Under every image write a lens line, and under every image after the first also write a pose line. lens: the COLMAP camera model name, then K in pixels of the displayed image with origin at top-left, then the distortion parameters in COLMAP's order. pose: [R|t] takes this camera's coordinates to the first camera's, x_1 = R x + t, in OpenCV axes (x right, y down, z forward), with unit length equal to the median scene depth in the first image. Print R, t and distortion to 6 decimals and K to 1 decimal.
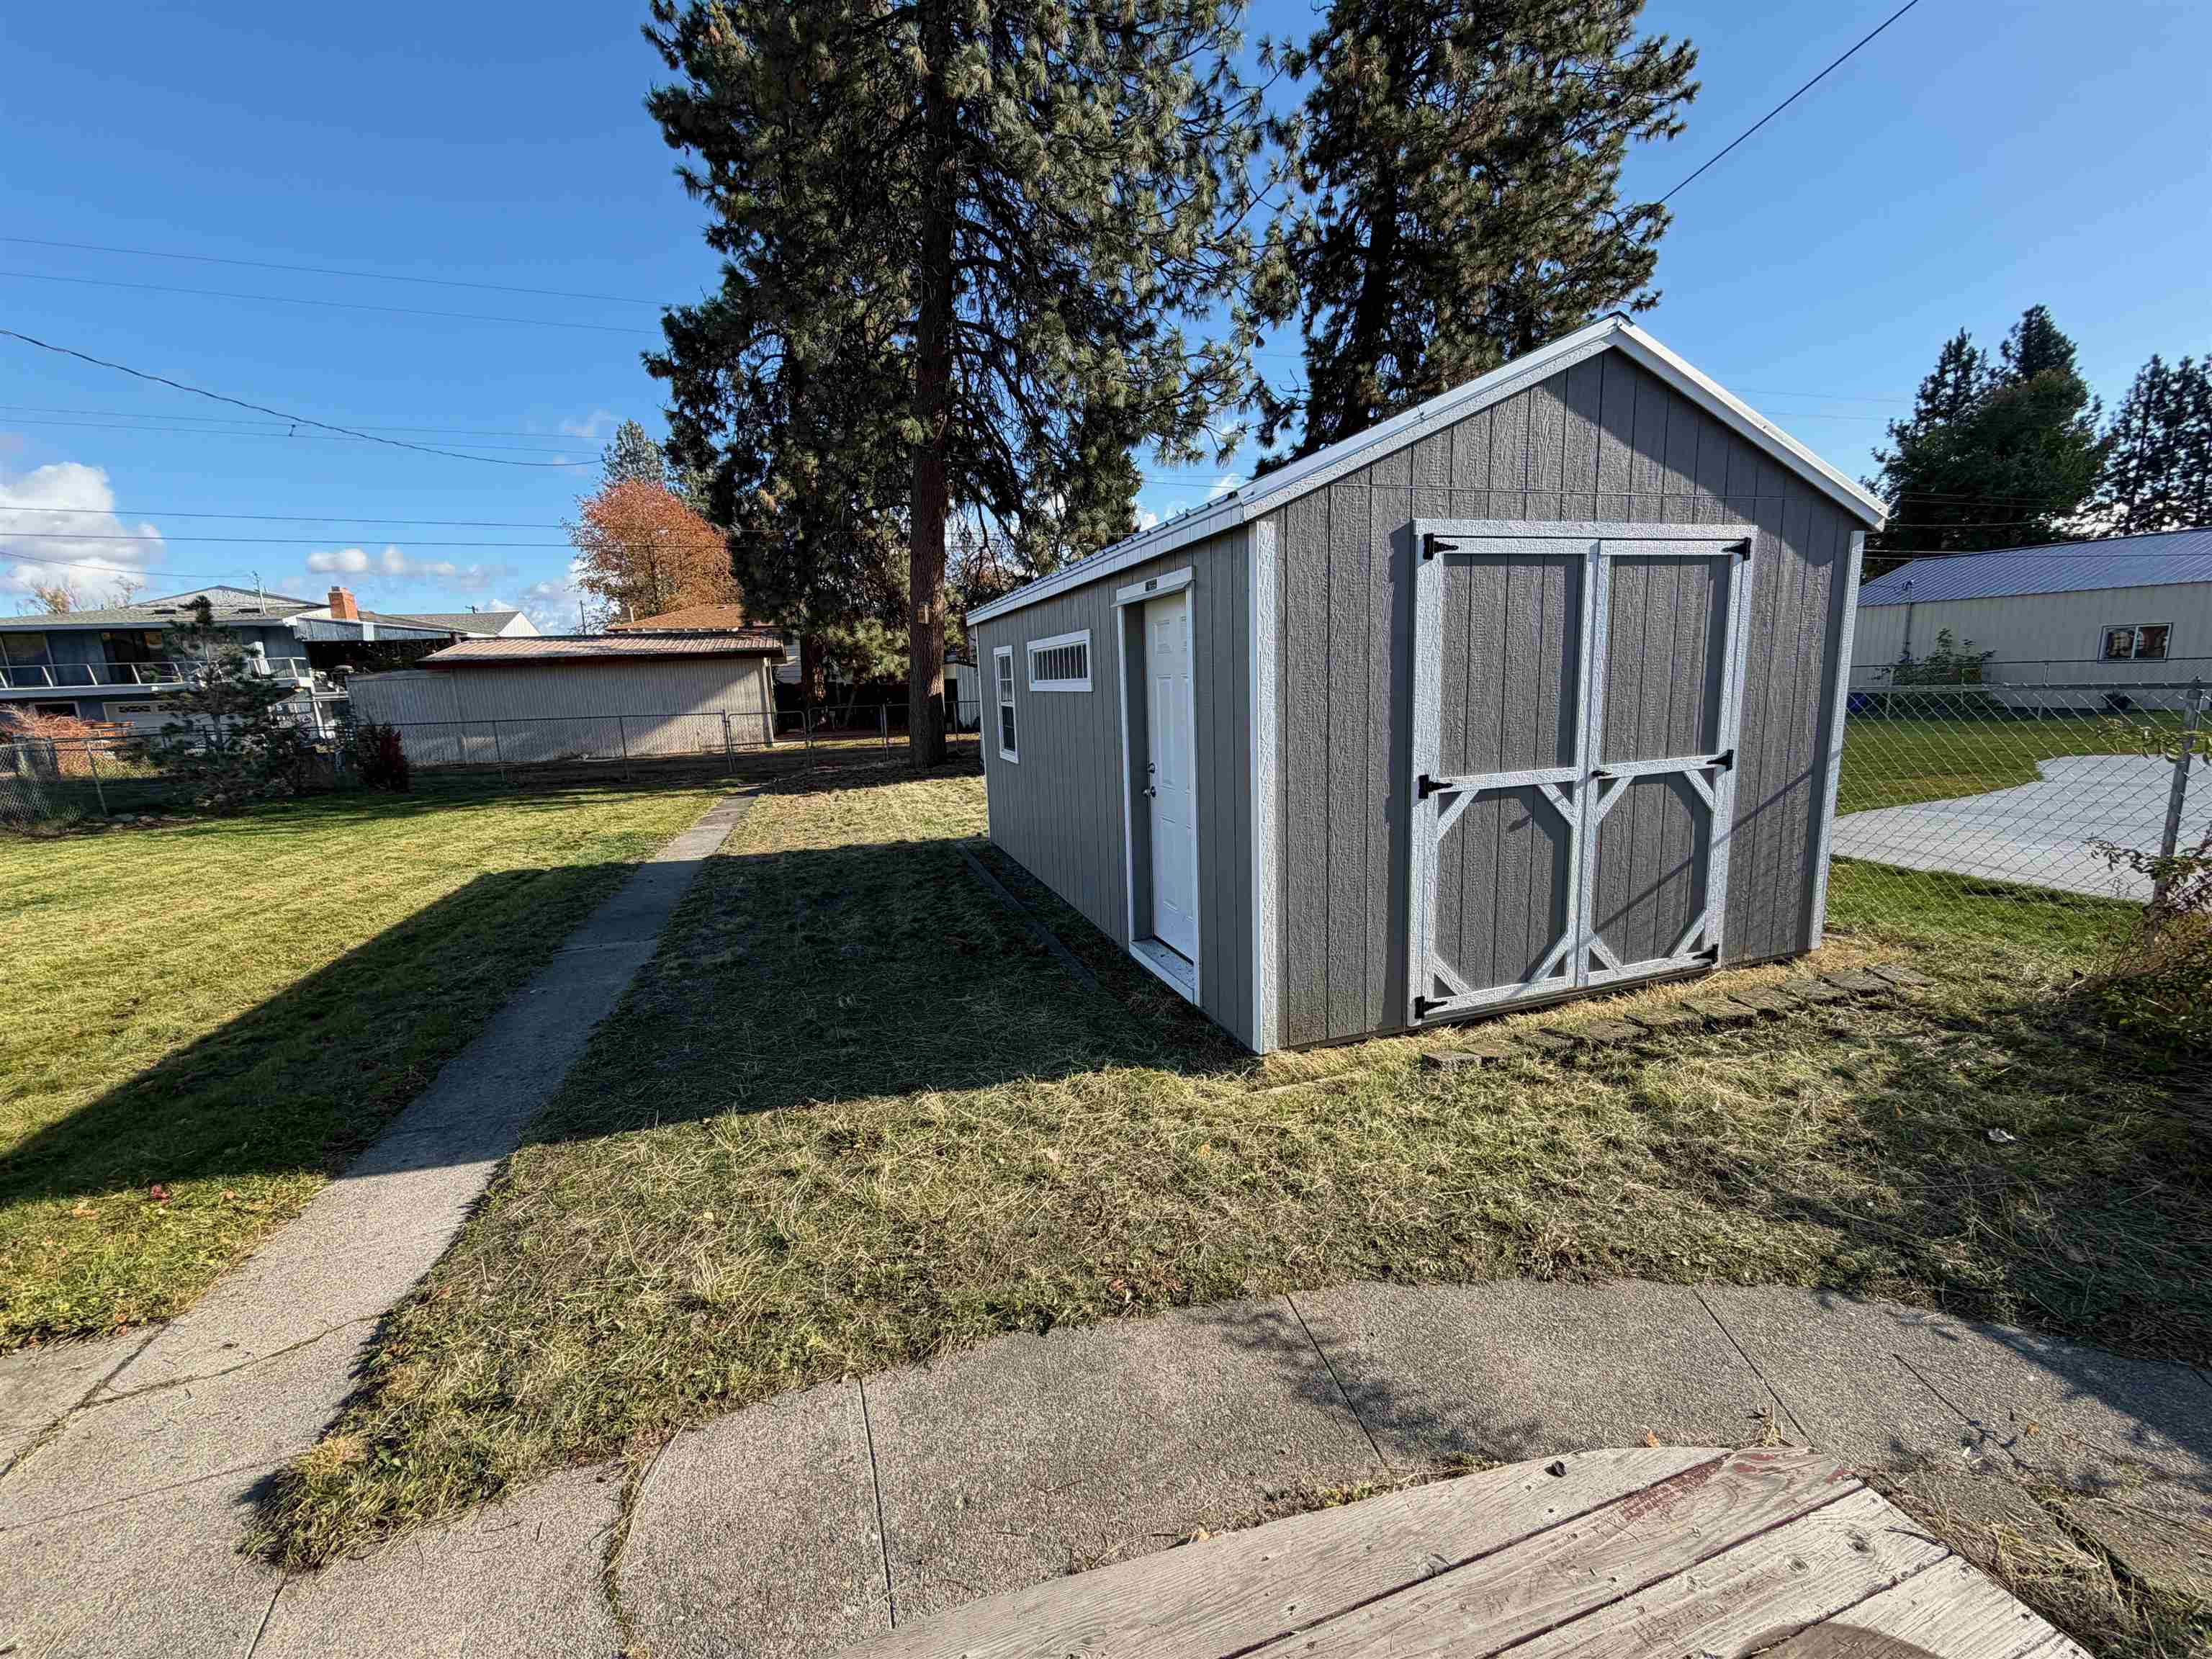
lens RADIAL K [[866.6, 0, 1106.0], [0, 866.6, 829.5], [0, 0, 1]] dist [-0.000682, -0.000081]
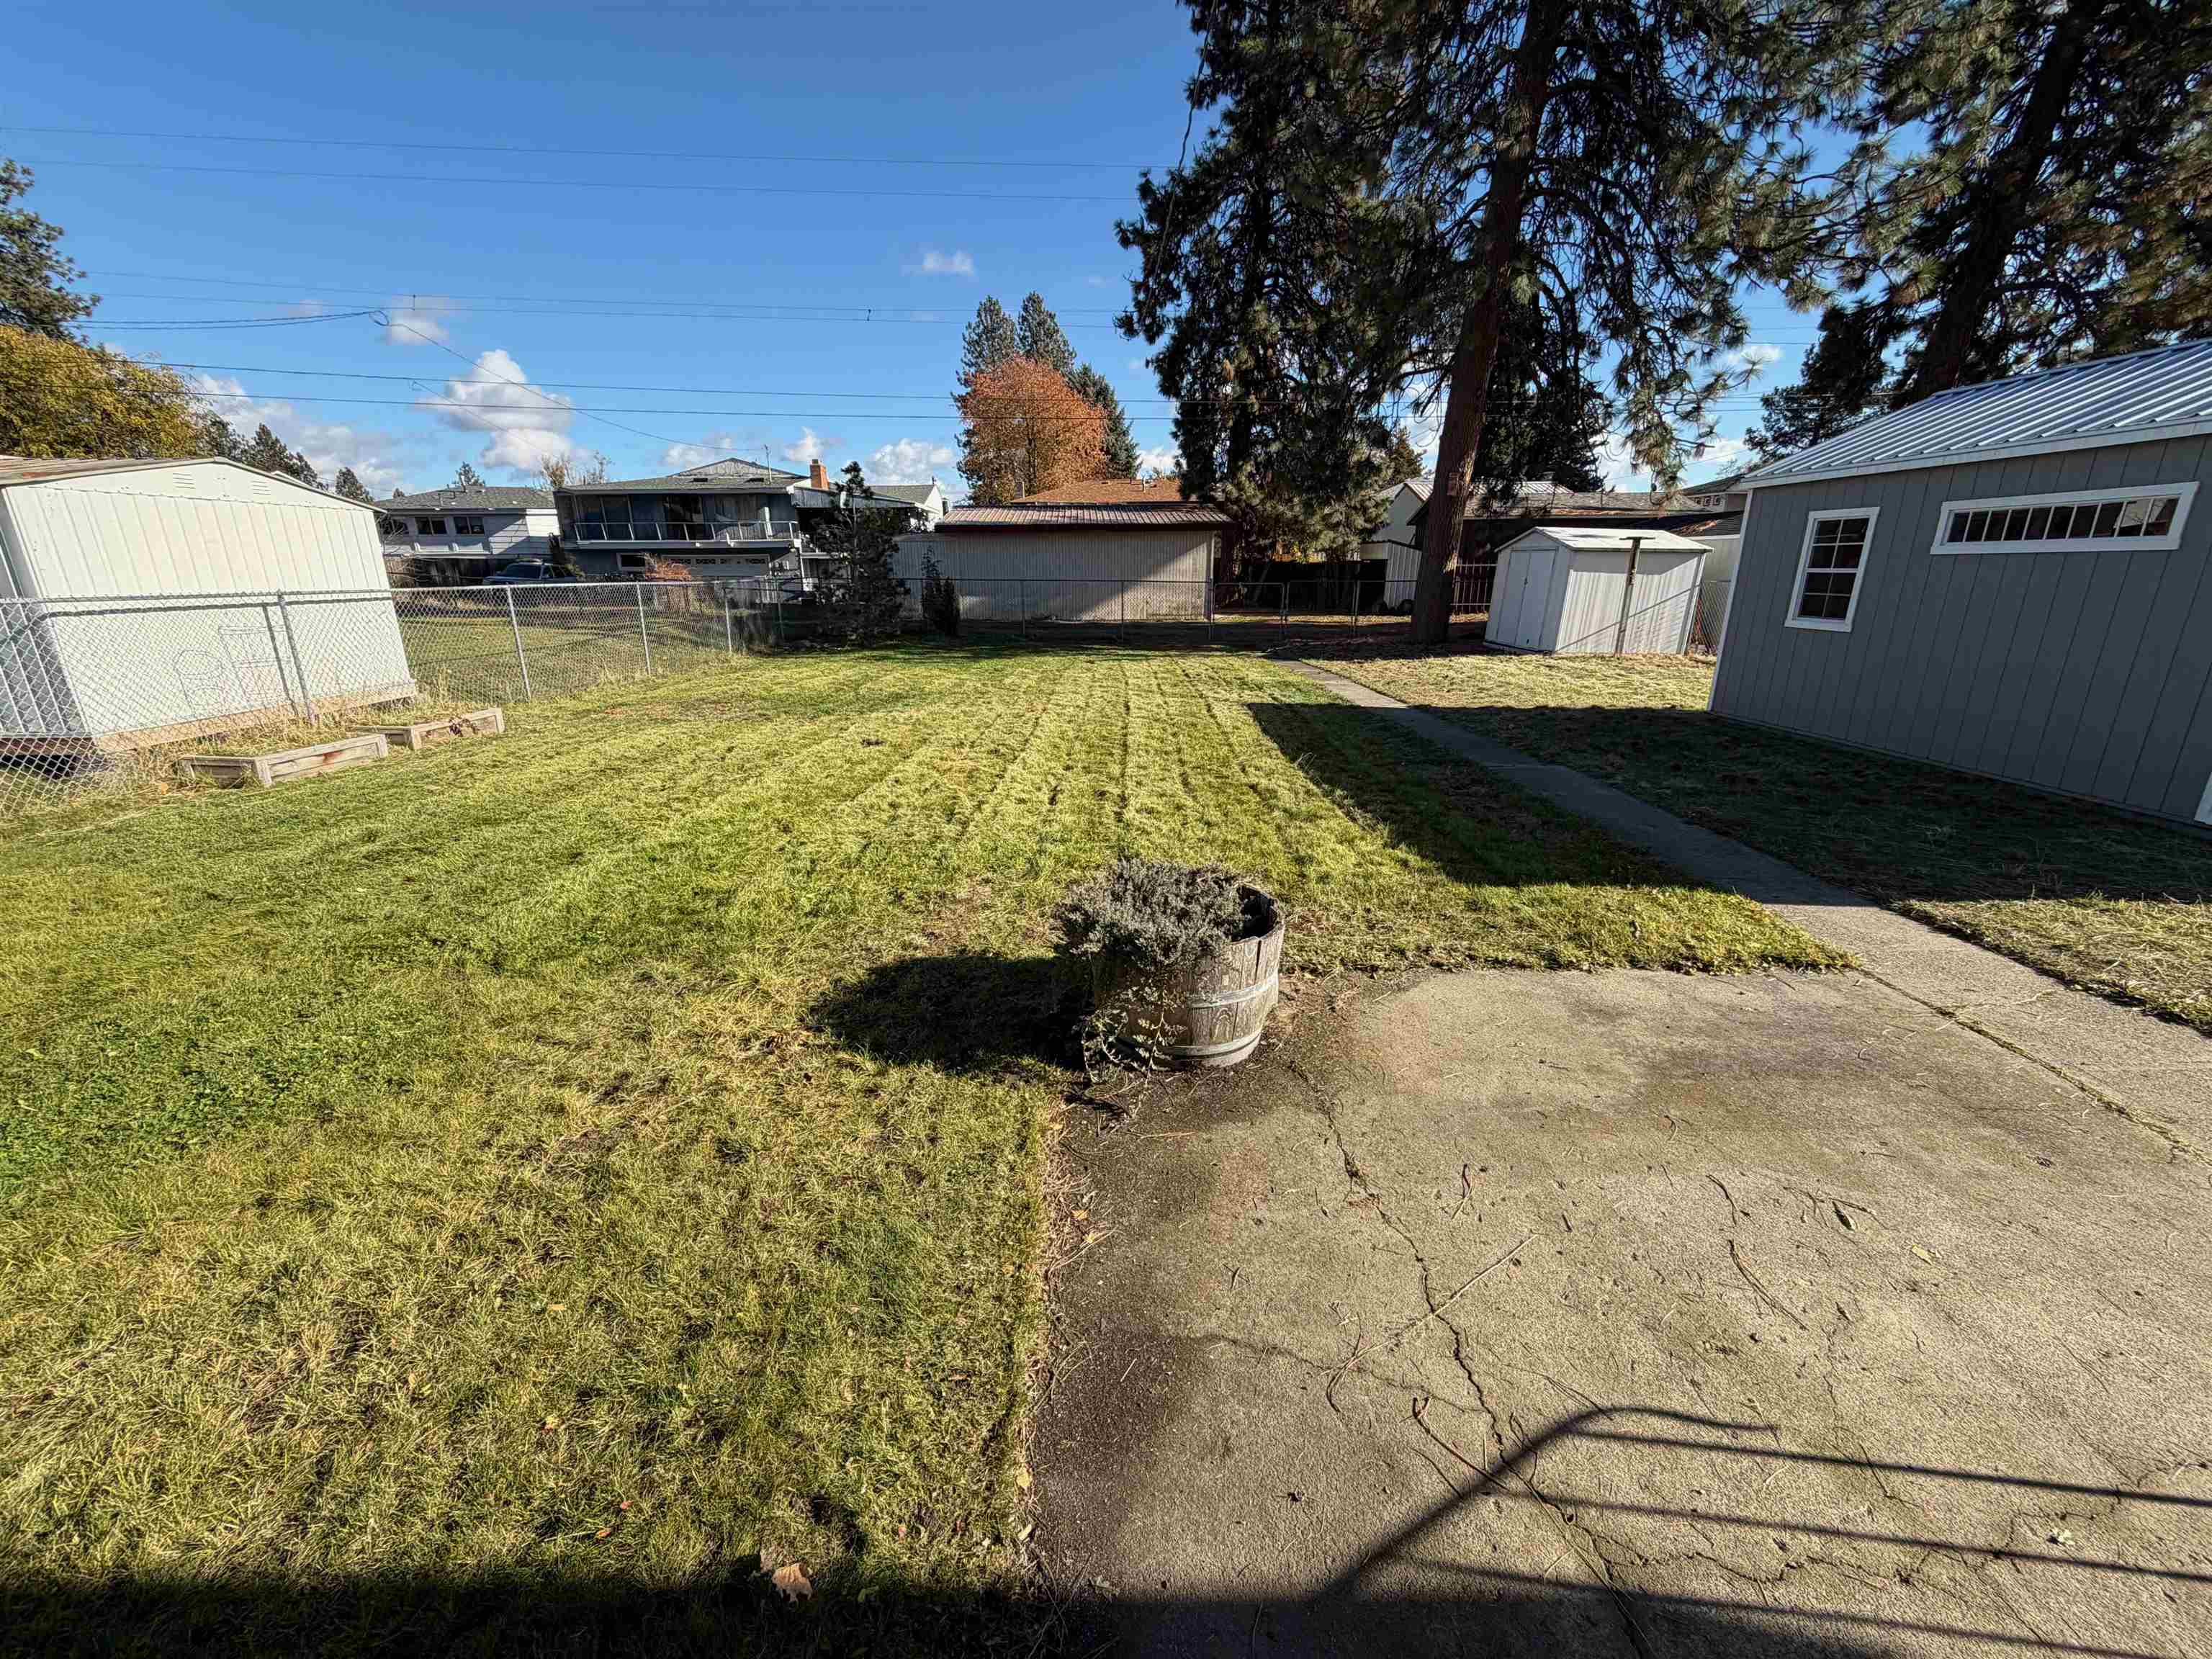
lens RADIAL K [[866.6, 0, 1106.0], [0, 866.6, 829.5], [0, 0, 1]] dist [-0.000682, -0.000081]
pose [[0.954109, 0.120982, -0.273934, -0.882552], [-0.086552, 0.987126, 0.134502, 0.124543], [0.286680, -0.104620, 0.952297, -0.299535]]
